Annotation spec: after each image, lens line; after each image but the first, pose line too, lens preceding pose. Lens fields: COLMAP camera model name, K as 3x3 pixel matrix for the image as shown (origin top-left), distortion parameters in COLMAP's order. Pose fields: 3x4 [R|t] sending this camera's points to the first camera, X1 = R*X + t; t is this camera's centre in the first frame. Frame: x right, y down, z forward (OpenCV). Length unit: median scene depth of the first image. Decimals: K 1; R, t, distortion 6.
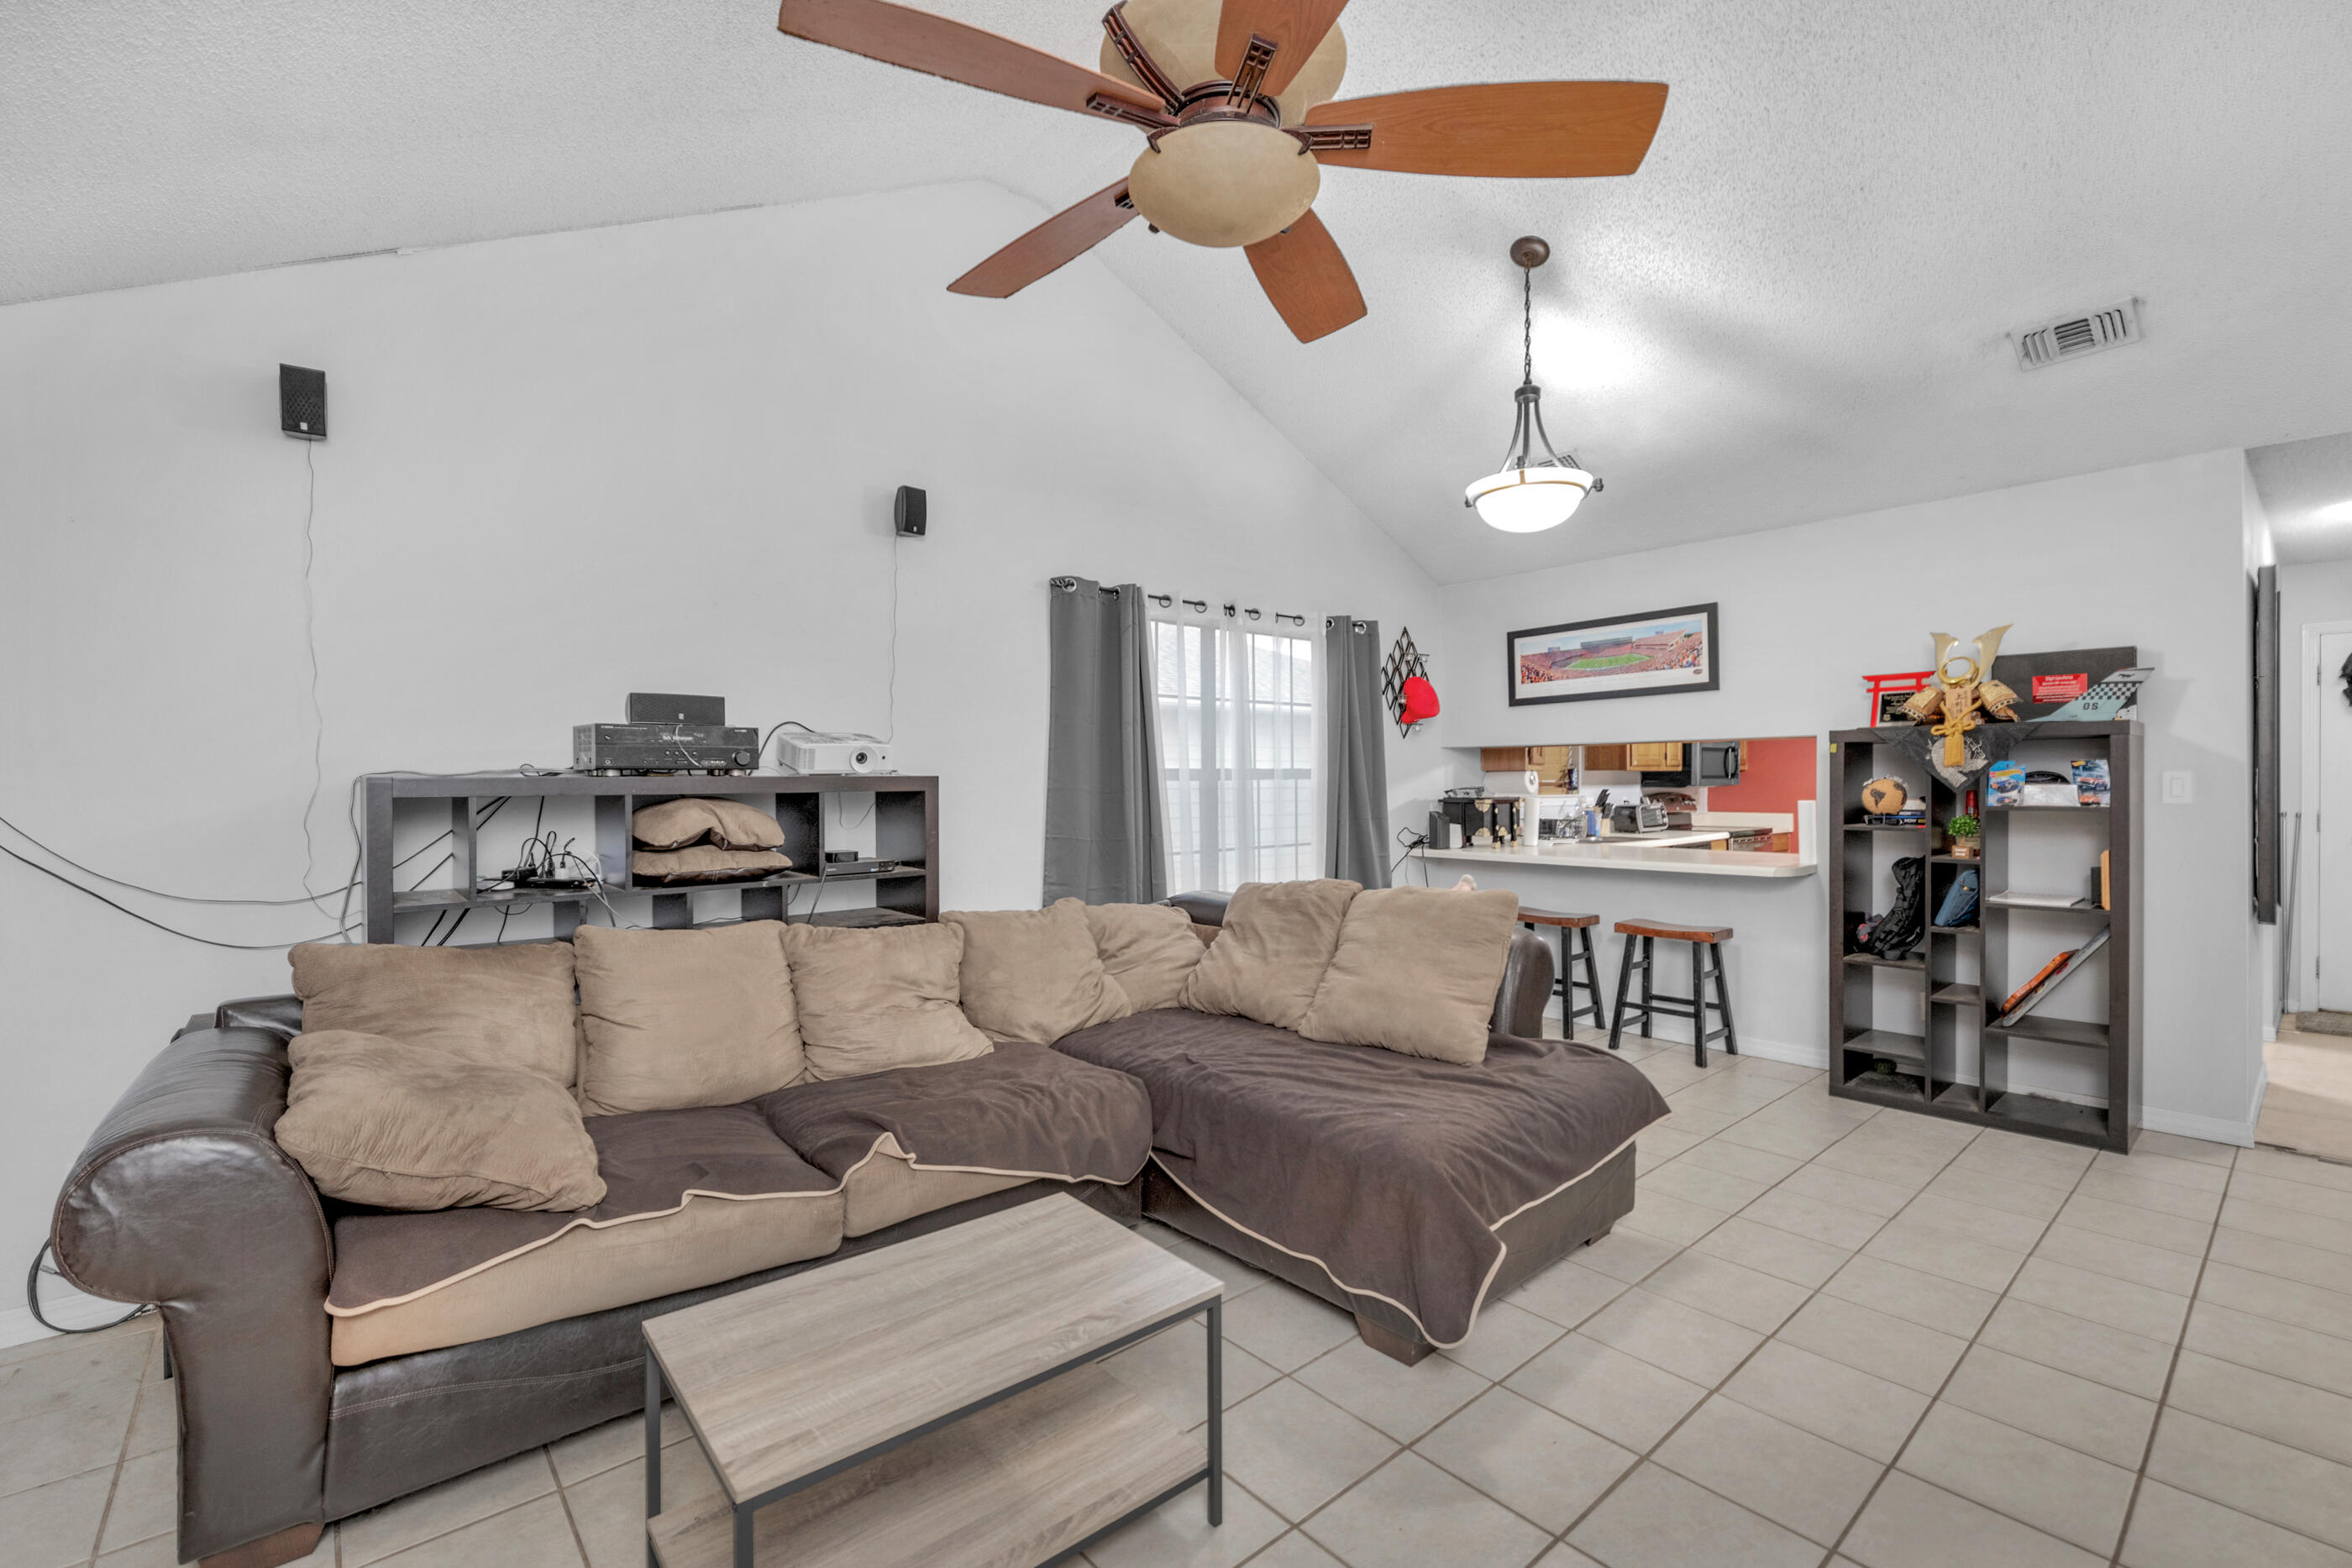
lens RADIAL K [[977.3, 0, 1163.8], [0, 977.3, 781.4], [0, 0, 1]] dist [-0.001356, -0.001313]
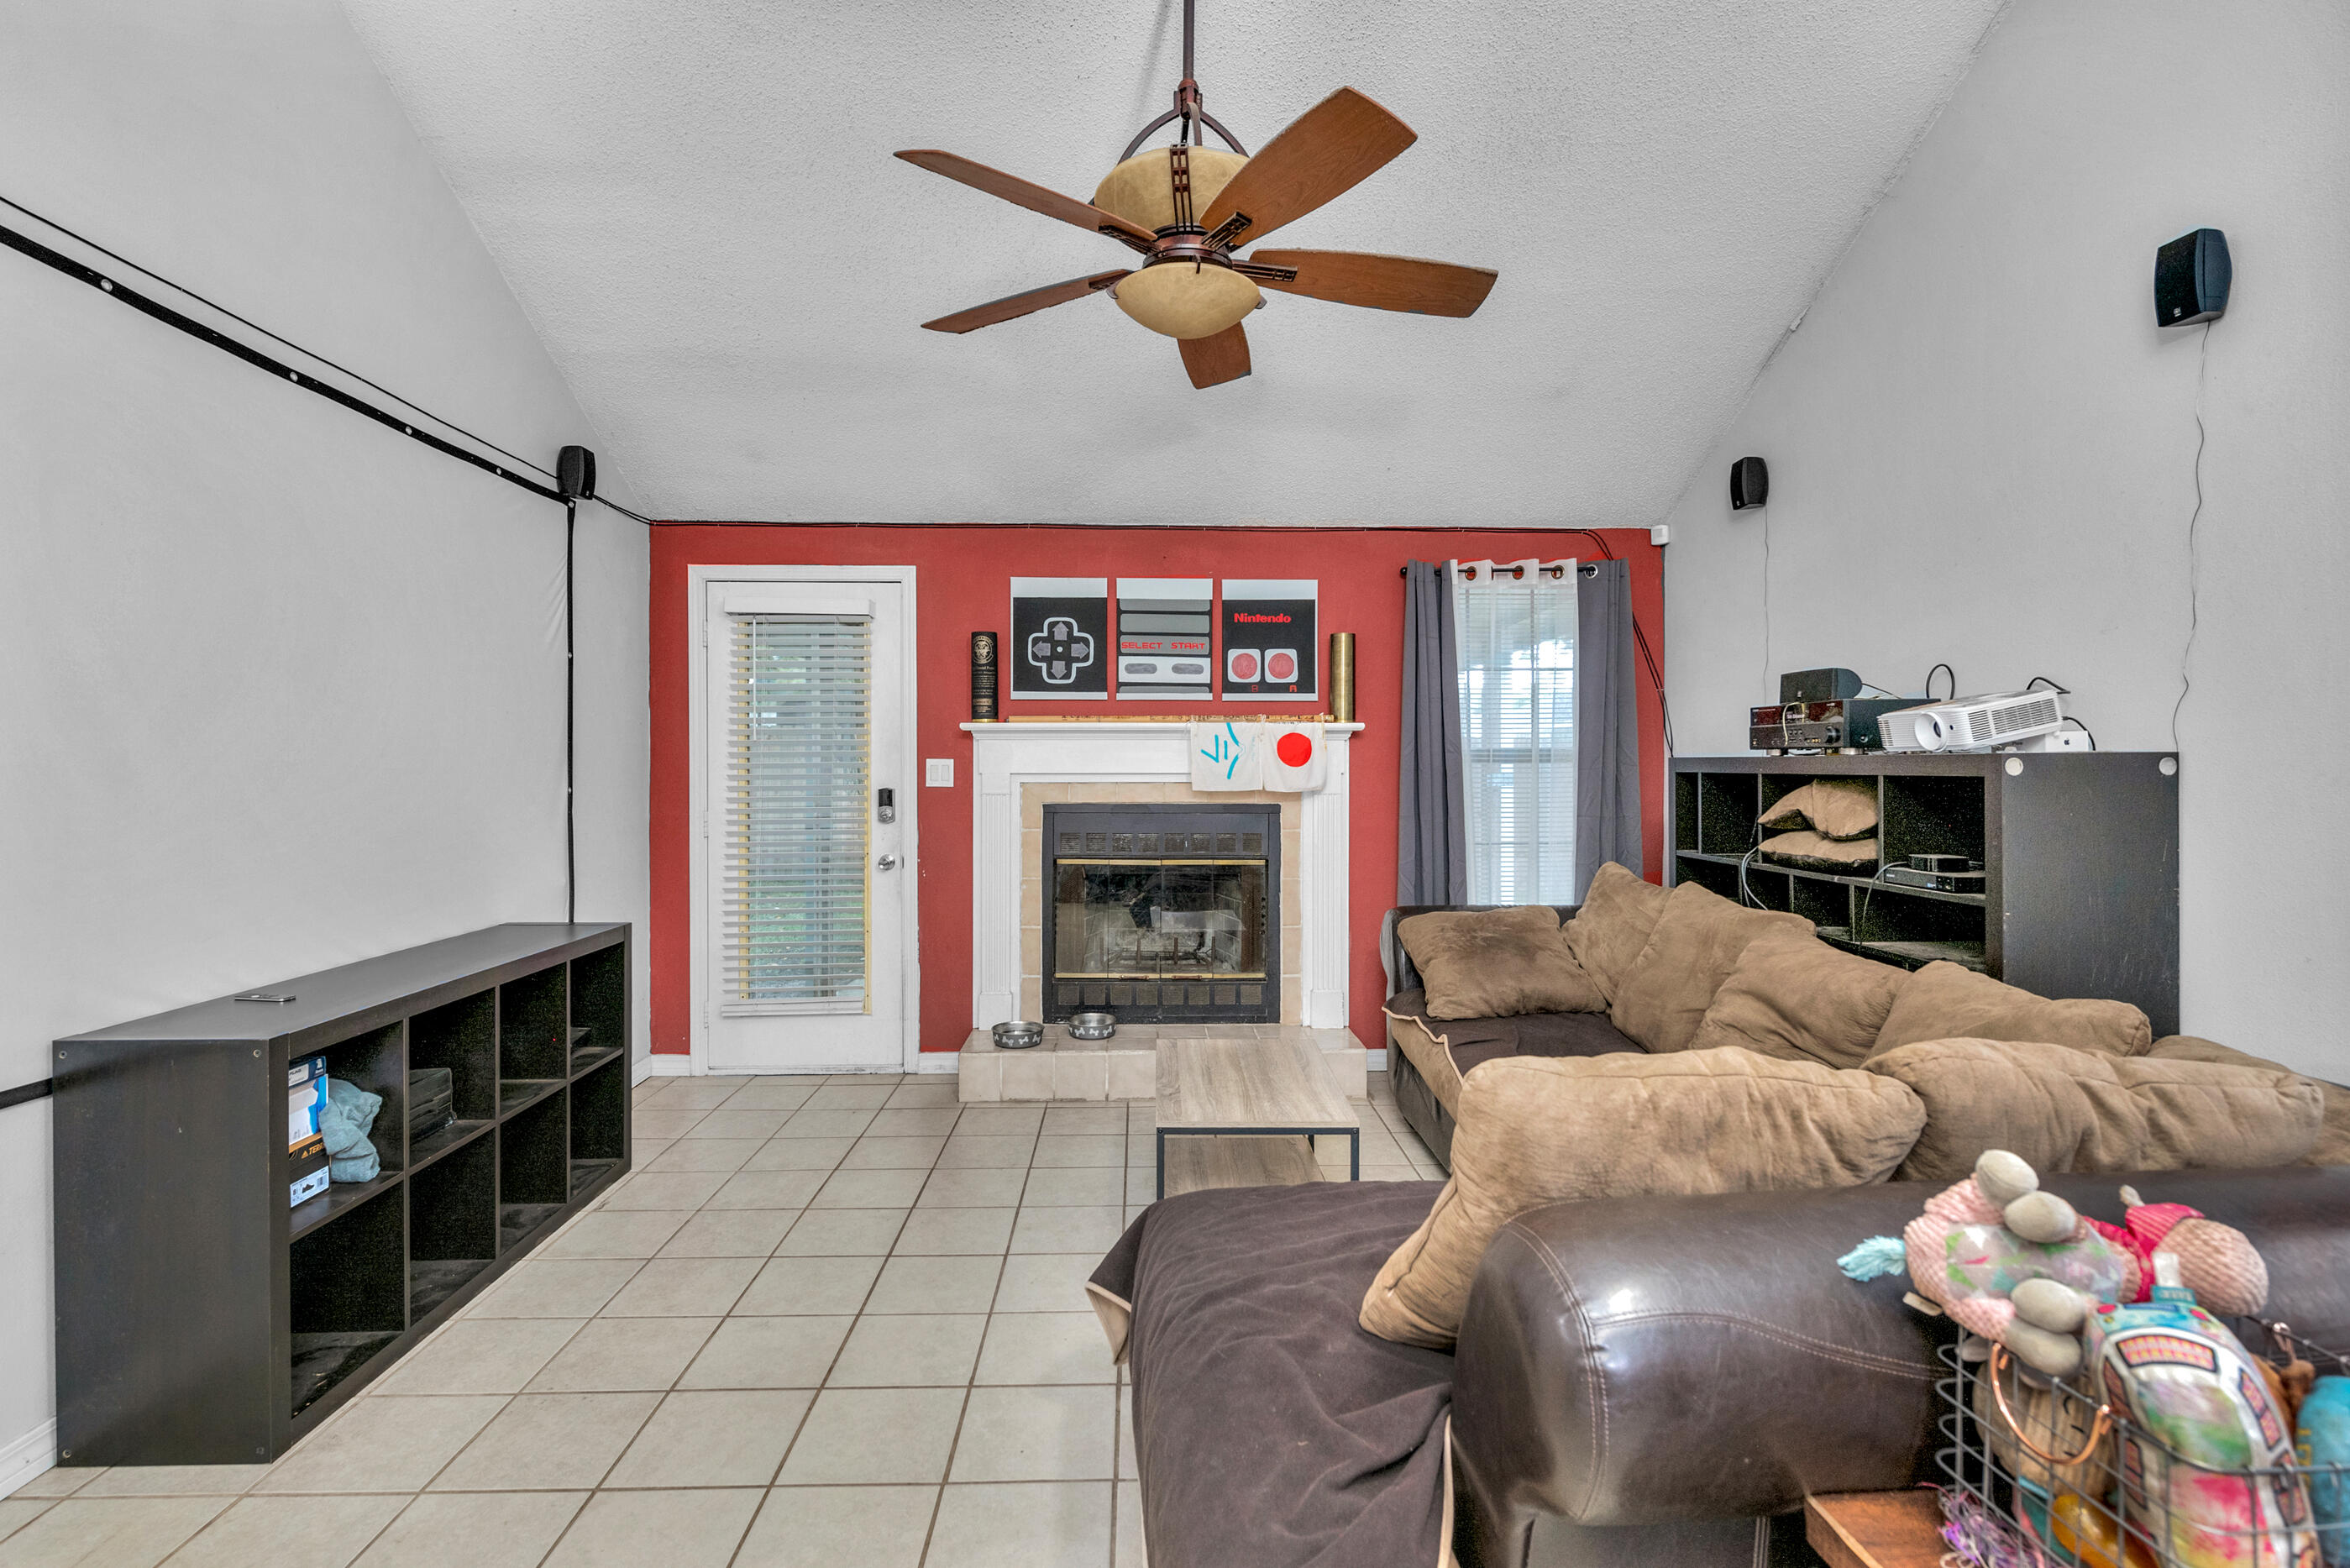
lens RADIAL K [[1185.1, 0, 1170.2], [0, 1185.1, 771.7], [0, 0, 1]] dist [0.004455, -0.000925]
pose [[-0.624576, 0.011102, -0.780885, 0.753970], [0.003201, 0.999927, 0.011656, -0.004865], [0.780958, 0.004780, -0.624565, 1.141886]]
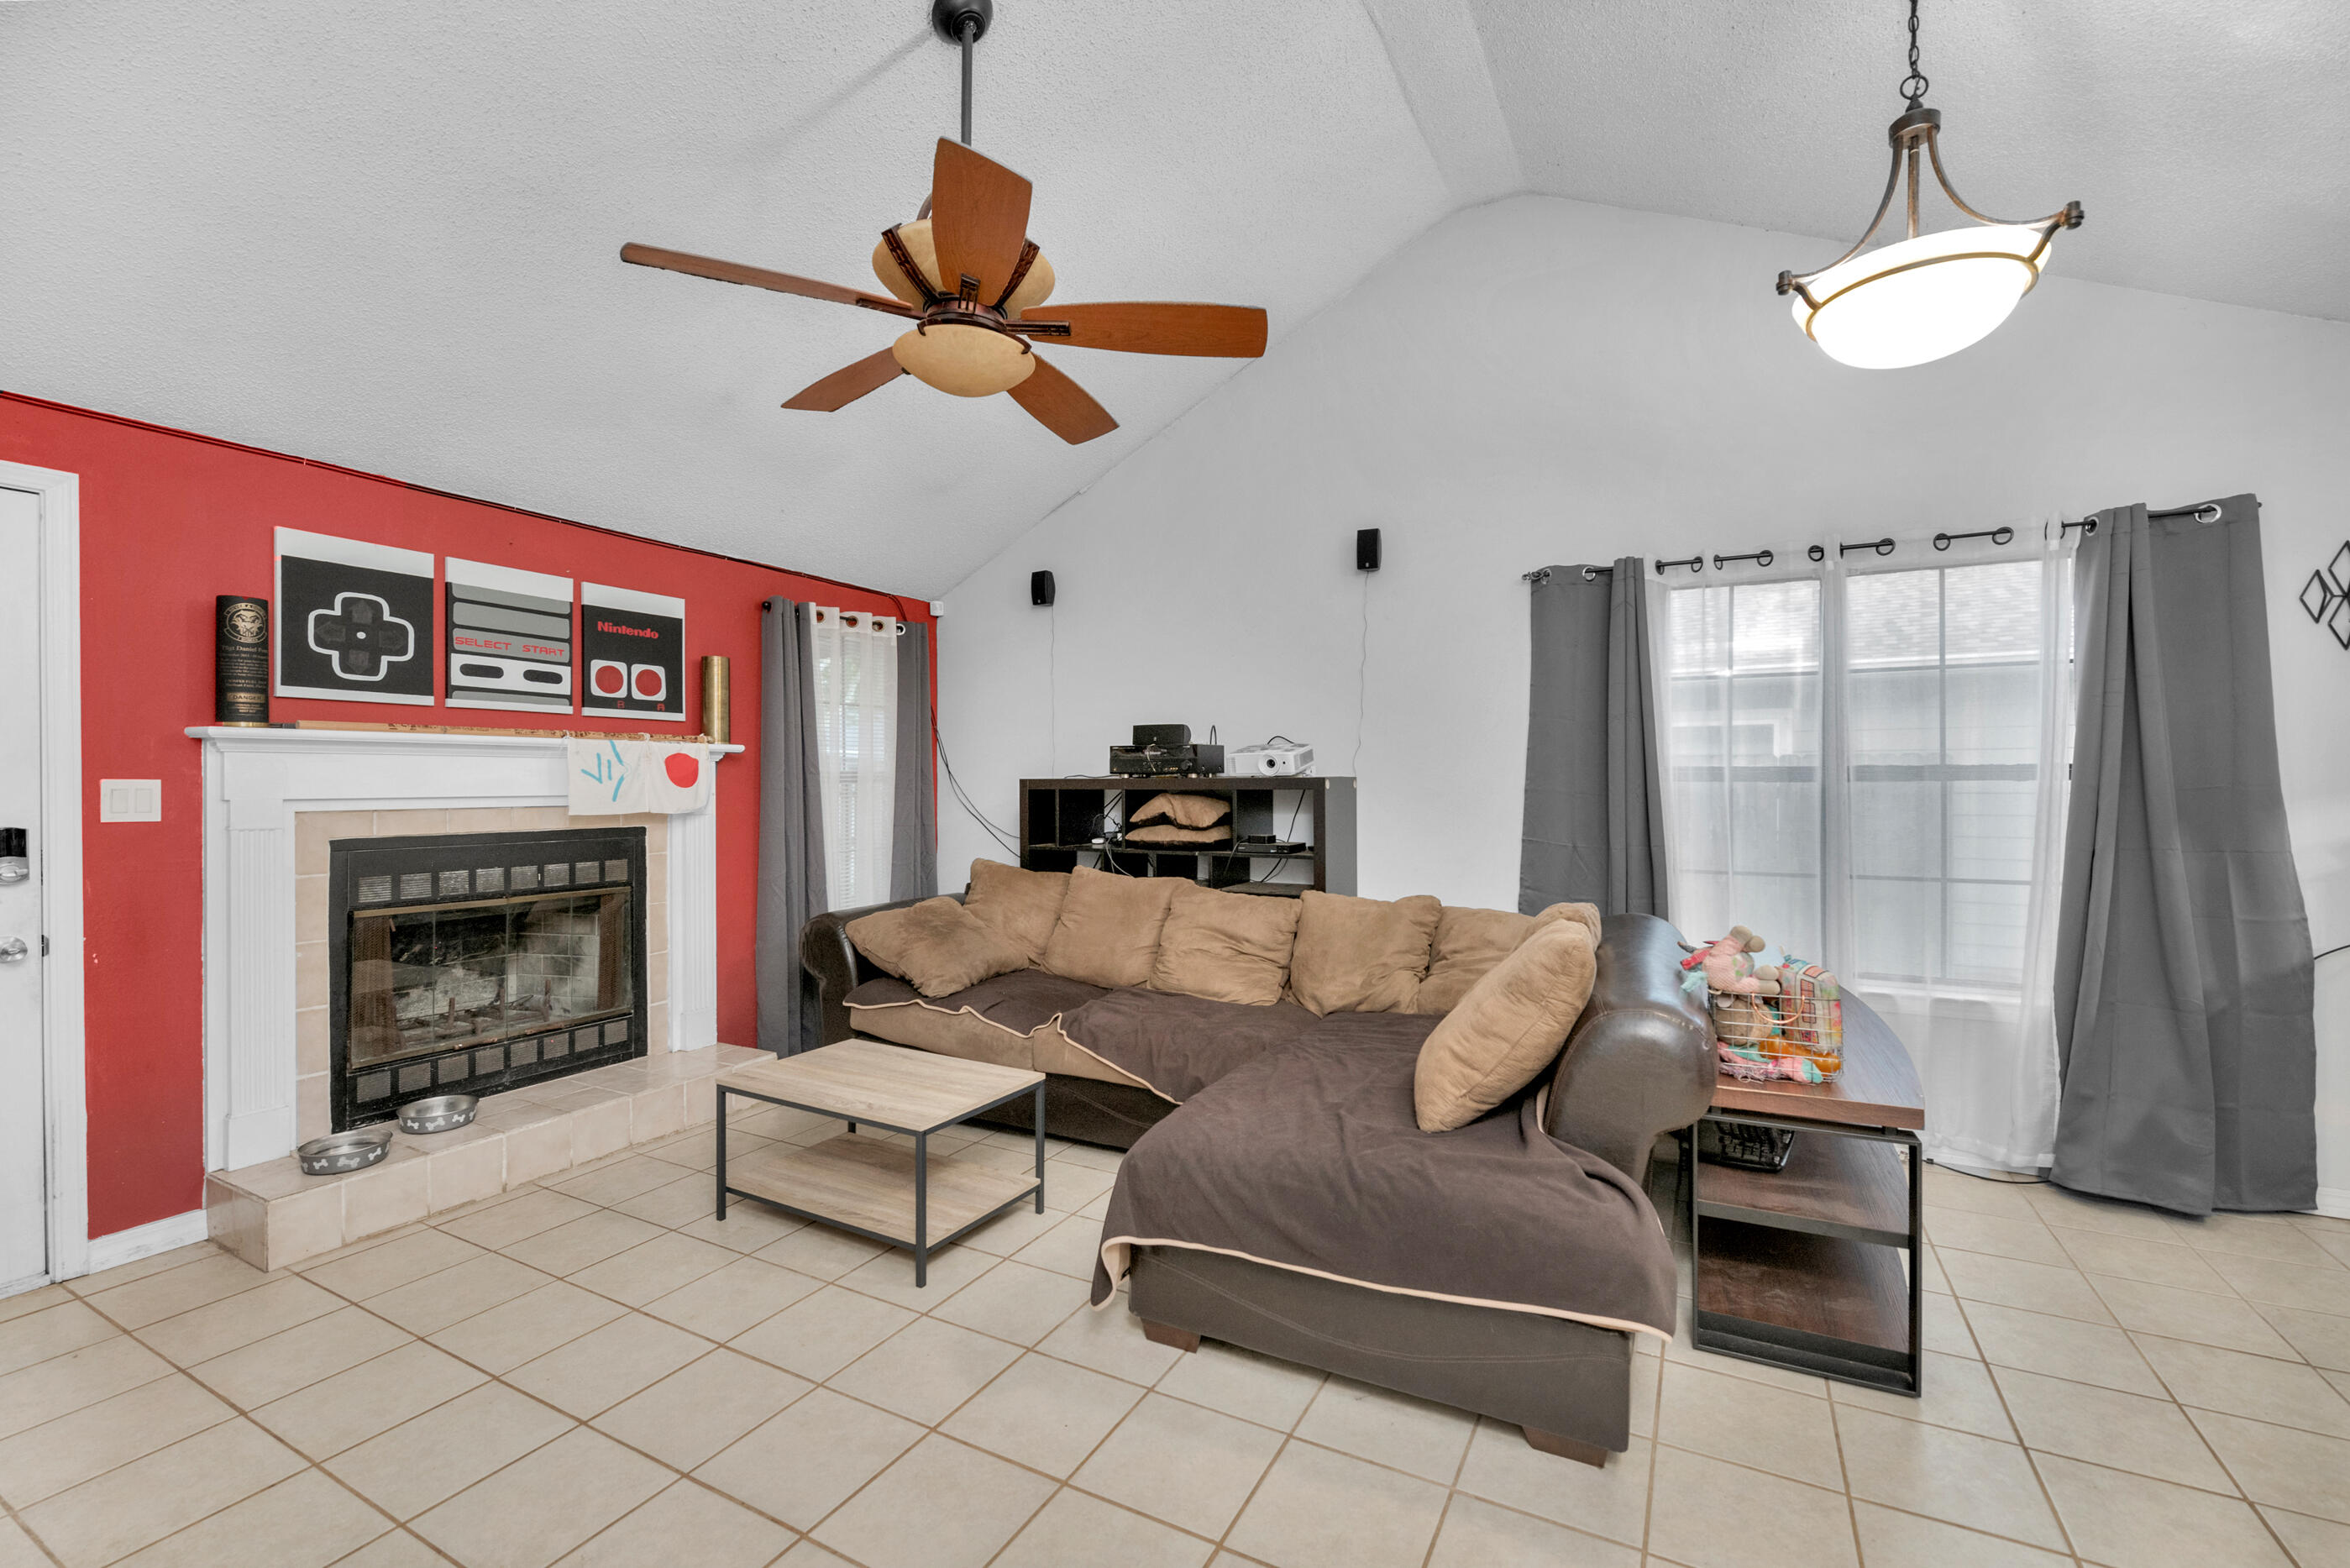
lens RADIAL K [[976.5, 0, 1244.6], [0, 976.5, 780.5], [0, 0, 1]] dist [-0.001356, -0.001313]
pose [[0.403258, 0.004603, -0.915075, 0.879655], [-0.001240, 0.999989, 0.004484, -0.008100], [0.915085, -0.000674, 0.403260, 0.466459]]
